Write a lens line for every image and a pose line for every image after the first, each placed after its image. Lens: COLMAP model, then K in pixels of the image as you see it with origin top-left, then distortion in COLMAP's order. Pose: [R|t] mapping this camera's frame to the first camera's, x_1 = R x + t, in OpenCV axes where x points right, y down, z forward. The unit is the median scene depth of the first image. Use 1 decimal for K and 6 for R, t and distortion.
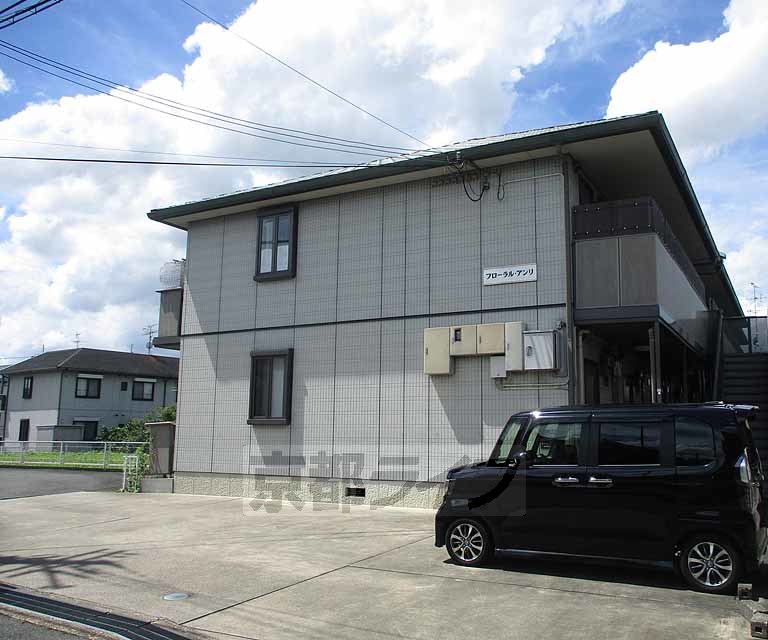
lens RADIAL K [[802.9, 0, 385.1], [0, 802.9, 315.7], [0, 0, 1]] dist [-0.025486, 0.000000]
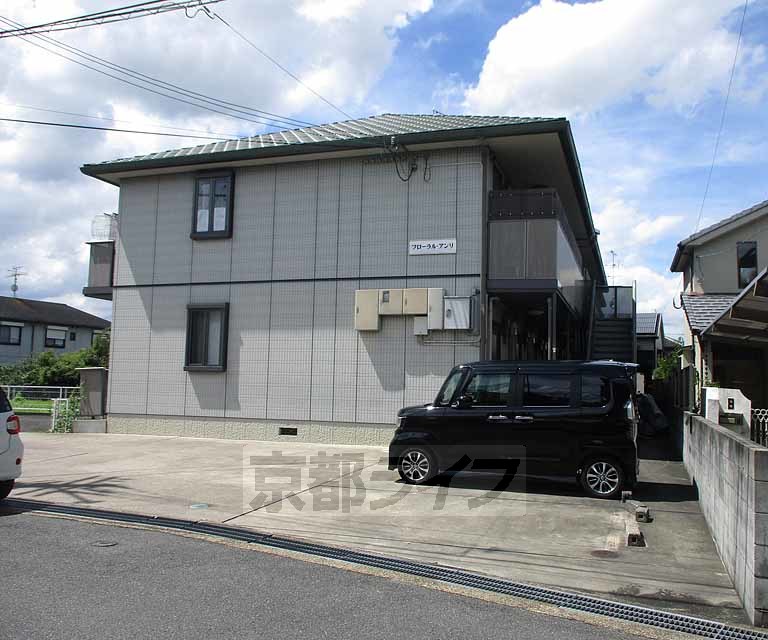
lens RADIAL K [[802.9, 0, 386.8], [0, 802.9, 326.2], [0, 0, 1]] dist [-0.025486, 0.000000]
pose [[0.985294, 0.026507, 0.168799, -0.099560], [-0.038949, 0.996728, 0.070825, -0.015592], [-0.166370, -0.076358, 0.983103, -0.136253]]
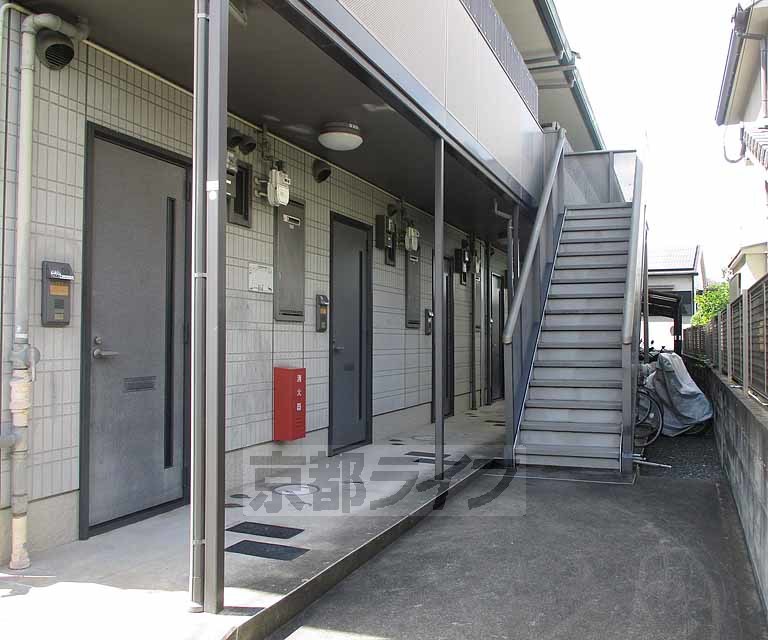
lens RADIAL K [[802.9, 0, 386.6], [0, 802.9, 318.2], [0, 0, 1]] dist [-0.025486, 0.000000]
pose [[0.992340, -0.007581, 0.123308, 0.312898], [-0.006642, 0.993398, 0.114523, 0.090191], [-0.123362, -0.114464, 0.985738, 0.603879]]
